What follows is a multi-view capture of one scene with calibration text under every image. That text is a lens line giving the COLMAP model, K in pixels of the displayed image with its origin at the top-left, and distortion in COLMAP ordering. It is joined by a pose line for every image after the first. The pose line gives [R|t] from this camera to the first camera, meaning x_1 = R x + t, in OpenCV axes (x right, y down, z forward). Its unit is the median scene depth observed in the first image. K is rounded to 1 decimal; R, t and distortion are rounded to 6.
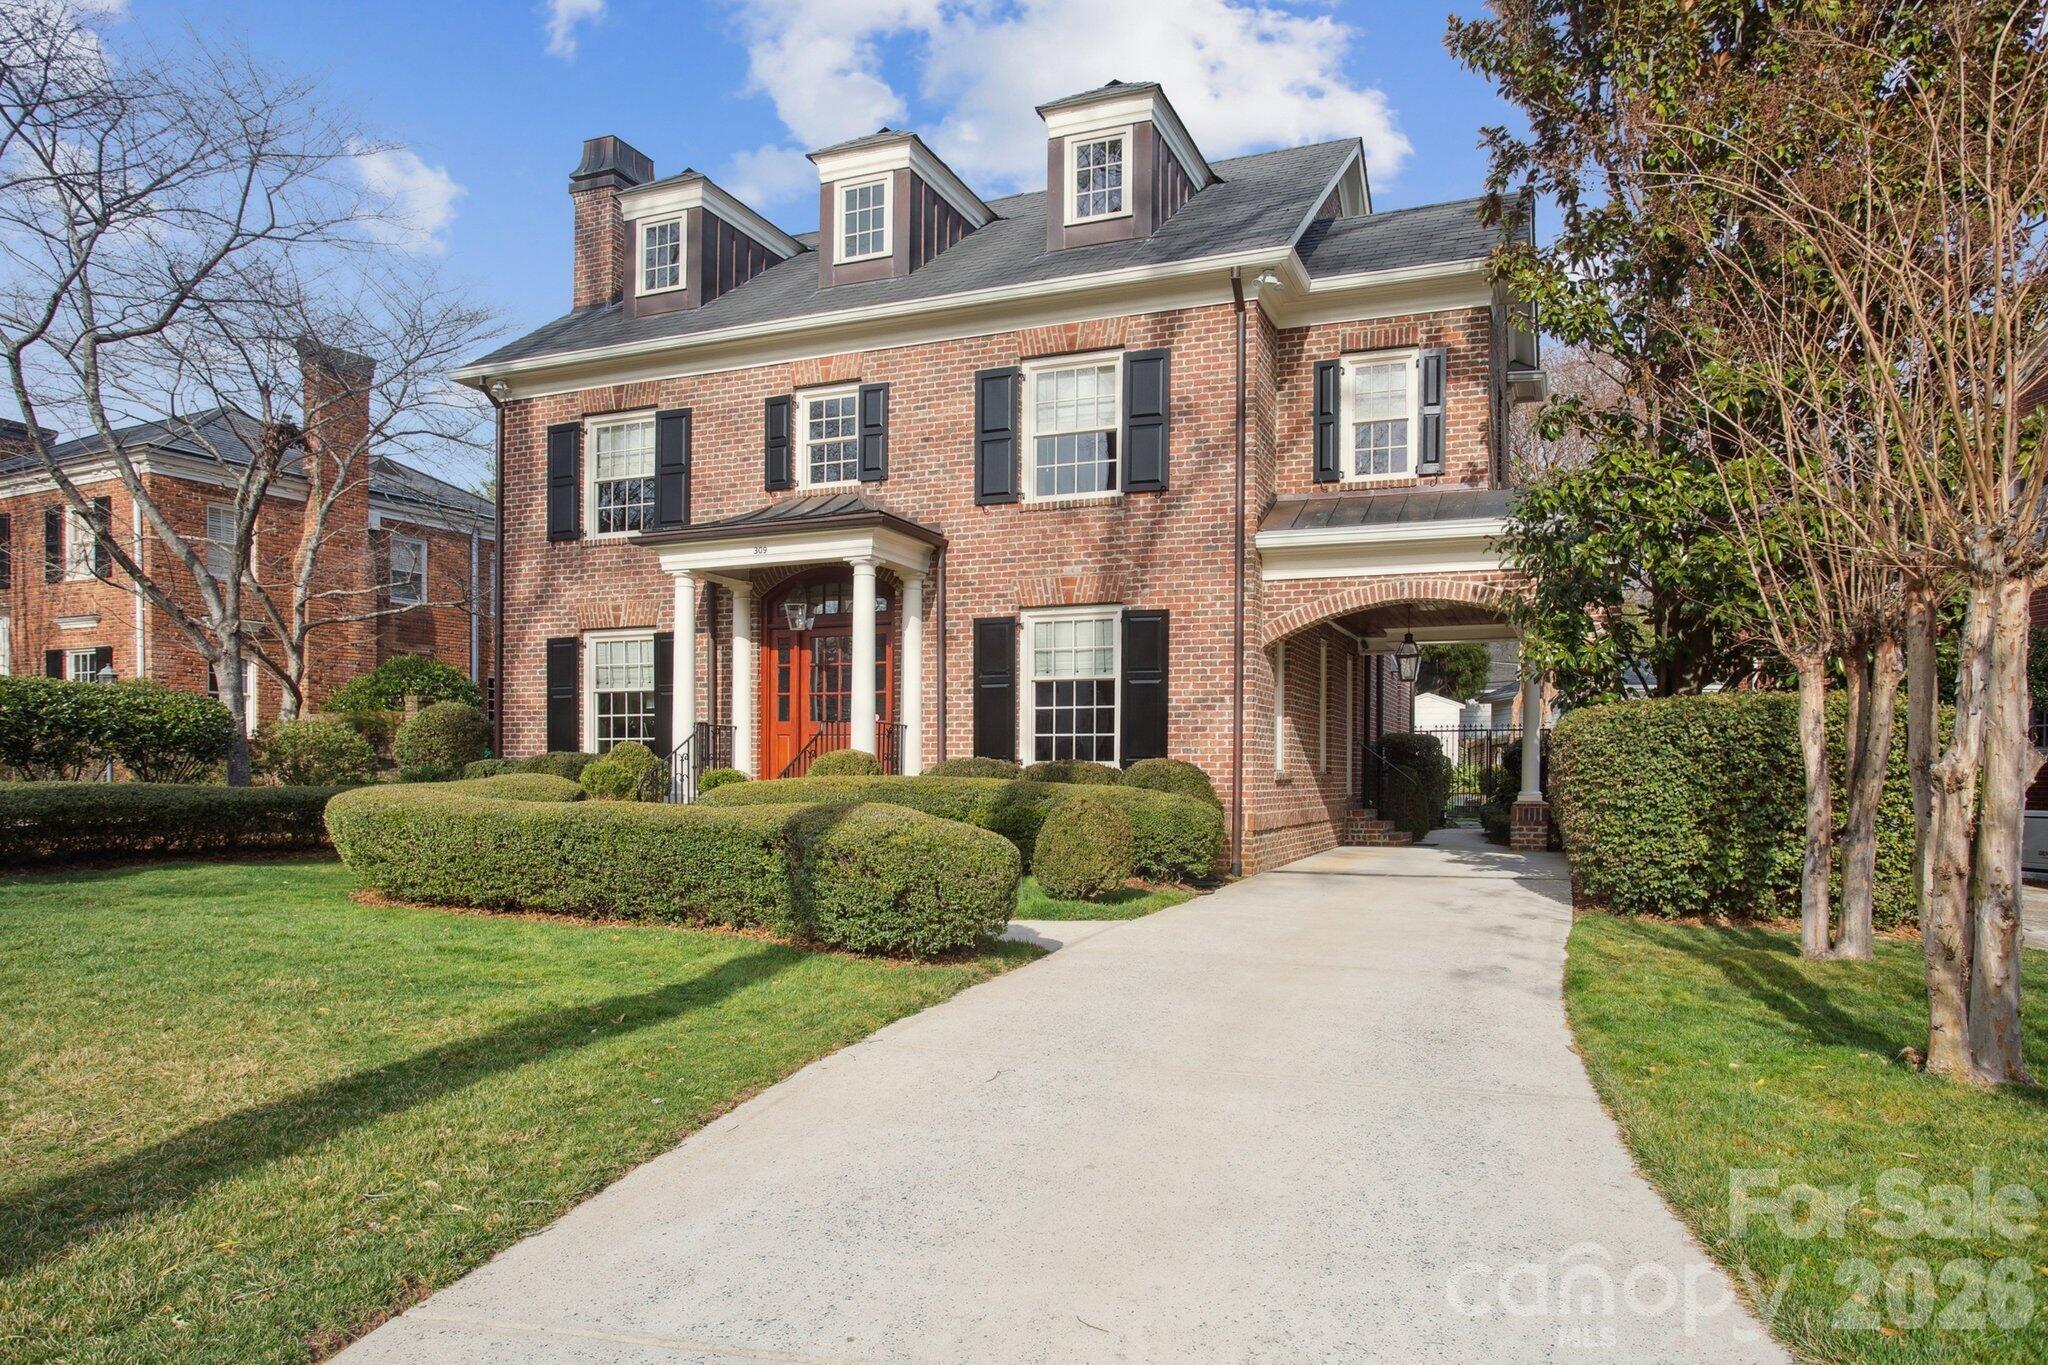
lens RADIAL K [[1338.6, 0, 1014.4], [0, 1338.6, 766.1], [0, 0, 1]] dist [-0.004729, 0.003738]
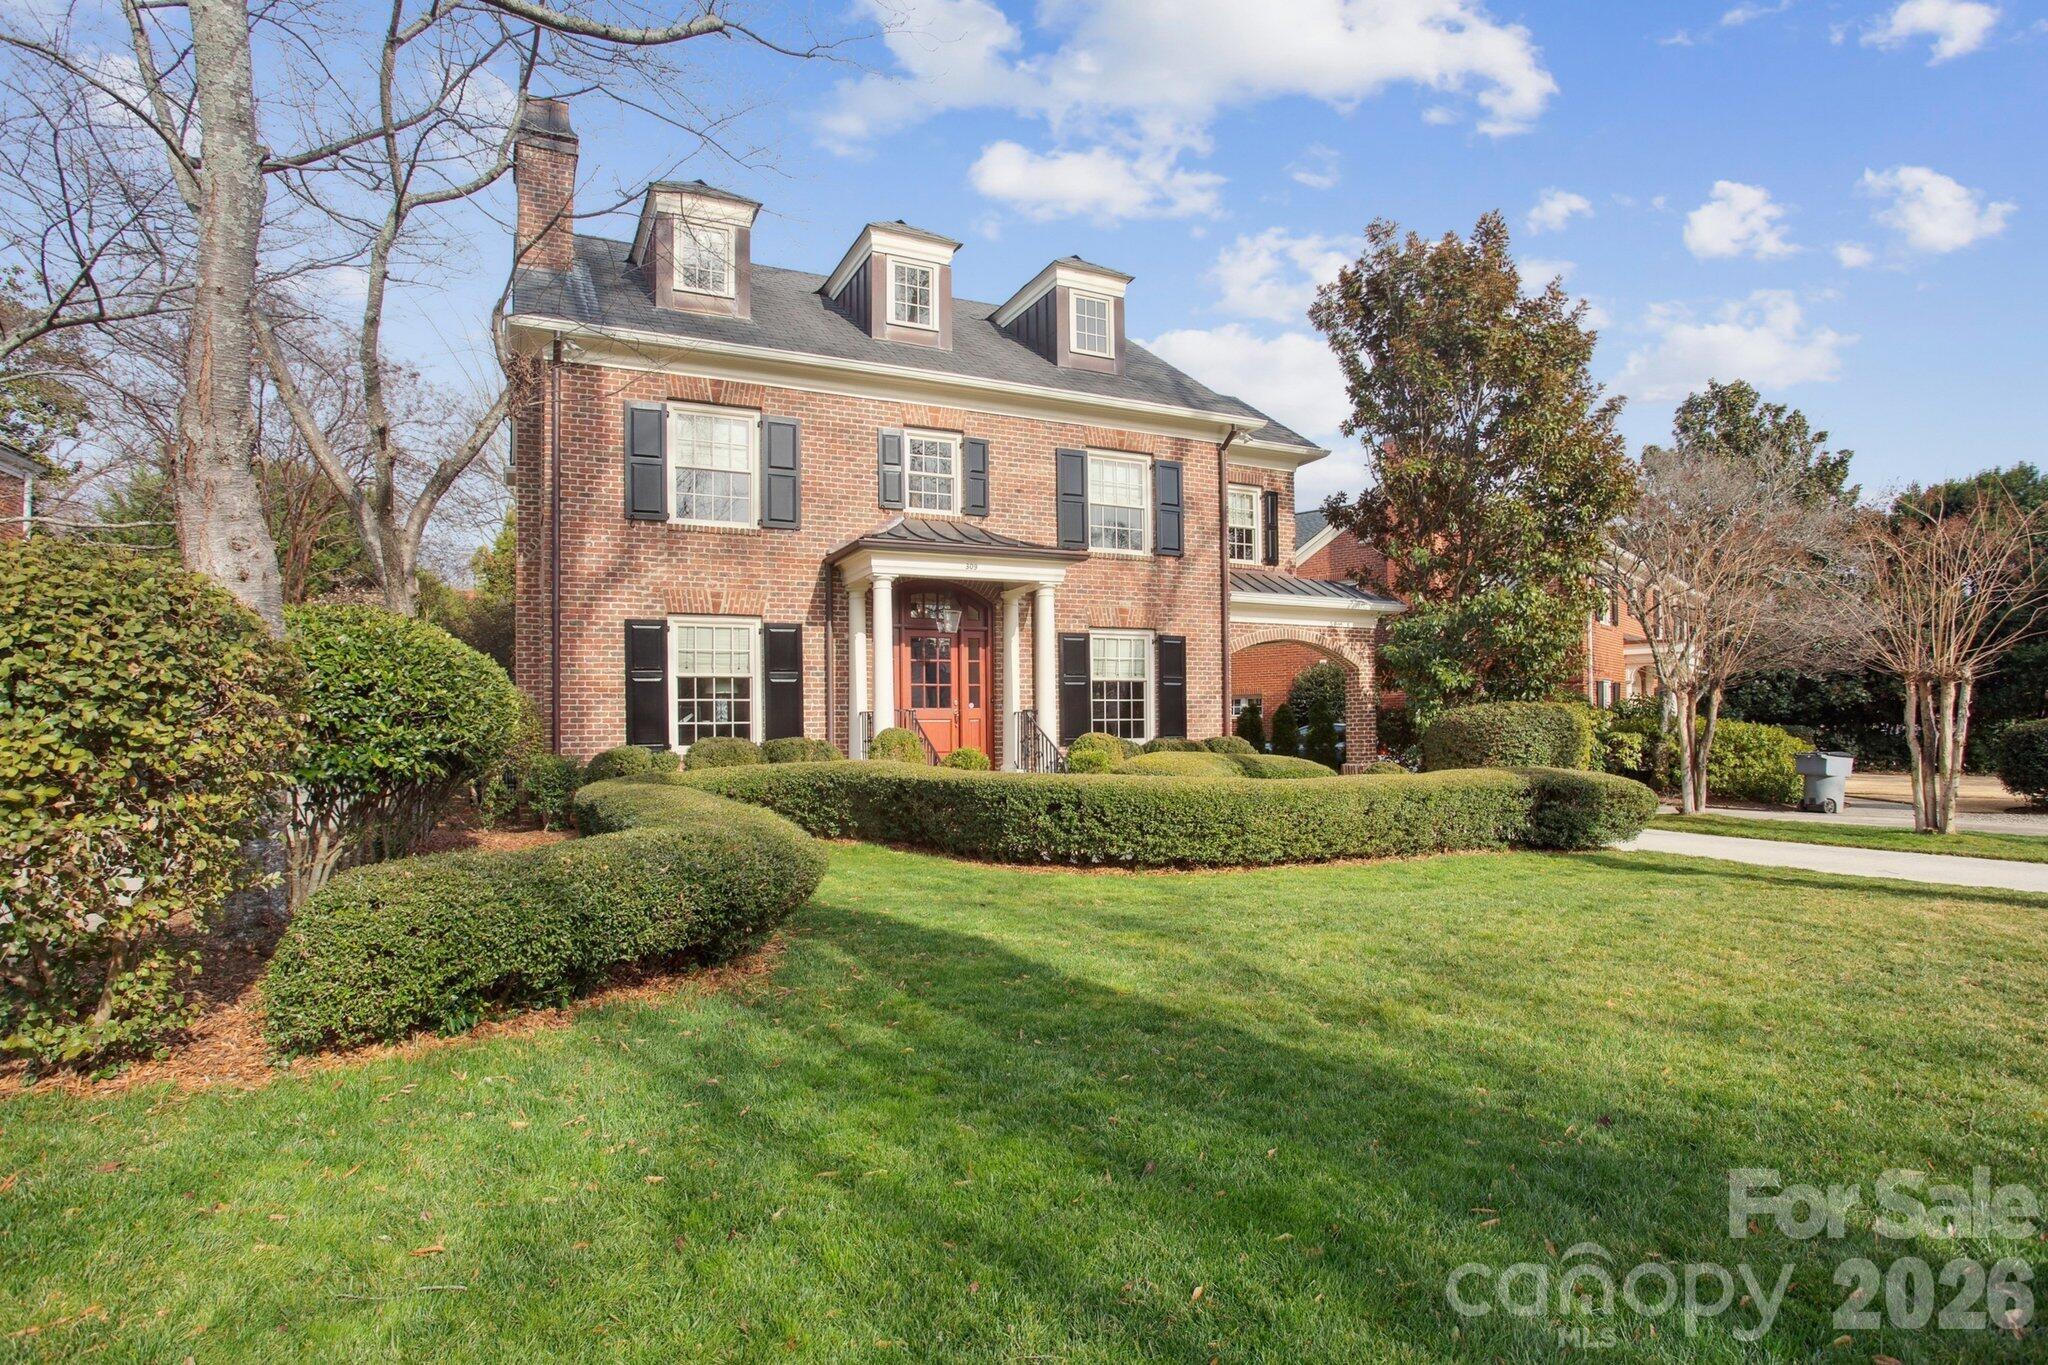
lens RADIAL K [[1106.3, 0, 1023.1], [0, 1106.3, 694.0], [0, 0, 1]] dist [-0.016797, -0.000186]
pose [[0.656605, 0.016706, 0.754050, -0.884799], [0.013801, 0.999321, -0.034158, -0.012162], [-0.754109, 0.032835, 0.655928, 0.311426]]
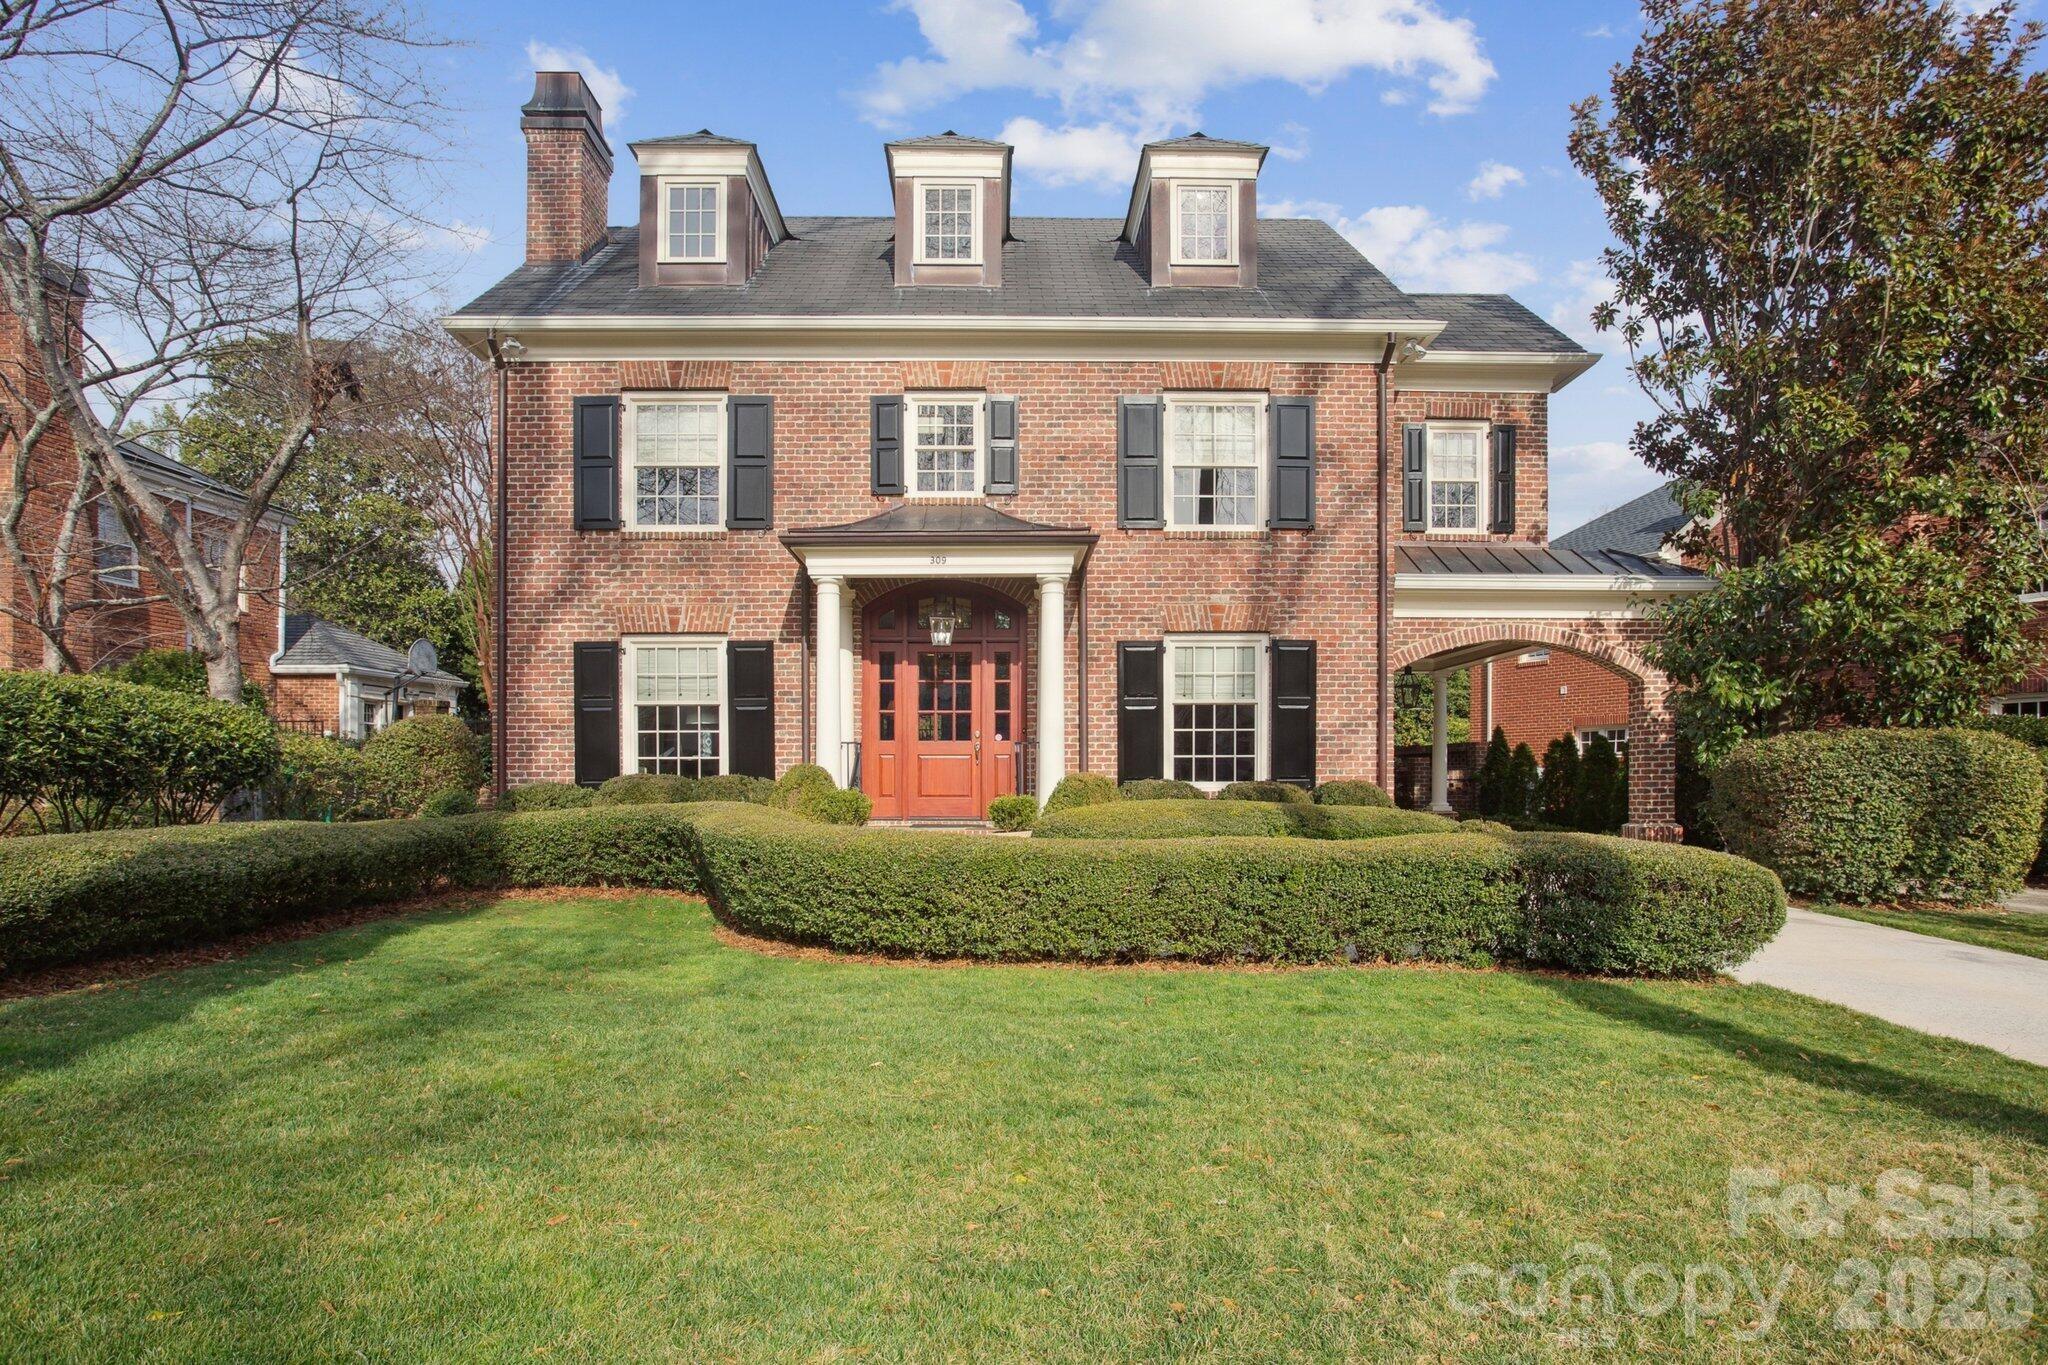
lens RADIAL K [[1287.8, 0, 1017.8], [0, 1287.8, 765.2], [0, 0, 1]] dist [-0.009922, 0.008337]
pose [[0.913618, -0.001893, 0.406570, -0.496217], [0.004573, 0.999974, -0.005621, -0.011279], [-0.406548, 0.006995, 0.913602, 0.145871]]
